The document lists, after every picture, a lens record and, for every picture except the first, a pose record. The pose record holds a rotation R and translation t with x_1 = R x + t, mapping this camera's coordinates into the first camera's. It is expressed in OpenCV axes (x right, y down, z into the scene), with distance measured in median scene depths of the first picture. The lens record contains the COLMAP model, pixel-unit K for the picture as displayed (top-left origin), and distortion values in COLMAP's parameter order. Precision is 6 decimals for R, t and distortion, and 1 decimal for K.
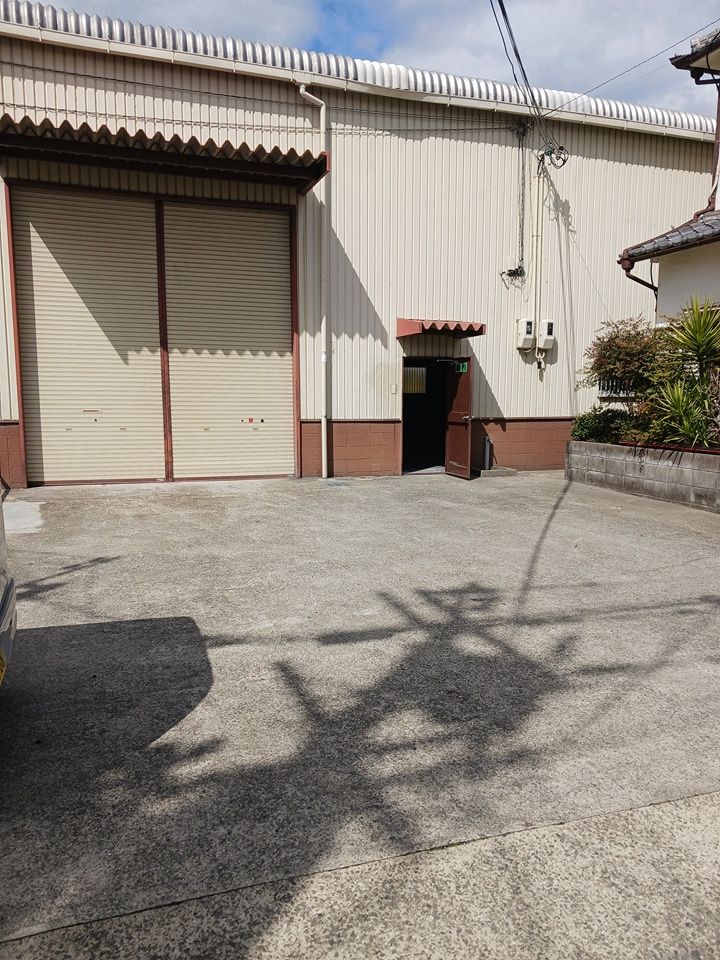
lens RADIAL K [[741.8, 0, 360.0], [0, 741.8, 480.0], [0, 0, 1]] dist [0.005634, -0.005741]
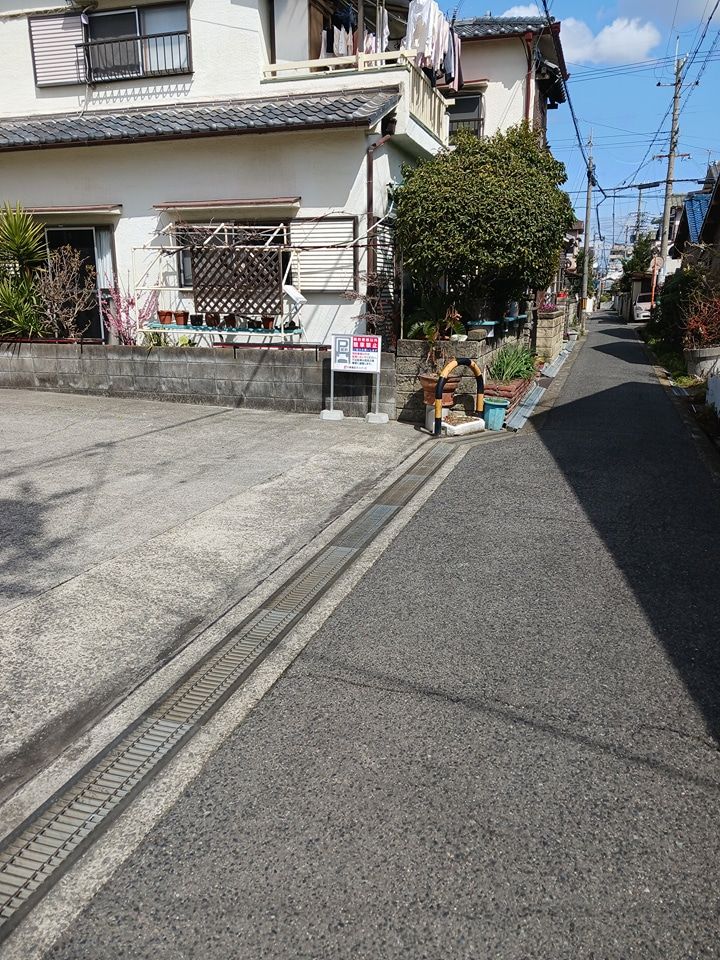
lens RADIAL K [[741.8, 0, 360.0], [0, 741.8, 480.0], [0, 0, 1]] dist [0.005634, -0.005741]
pose [[0.604798, -0.191493, 0.773014, -0.562825], [0.089846, 0.980870, 0.172689, 0.060420], [-0.791295, -0.034989, 0.610433, -0.365401]]
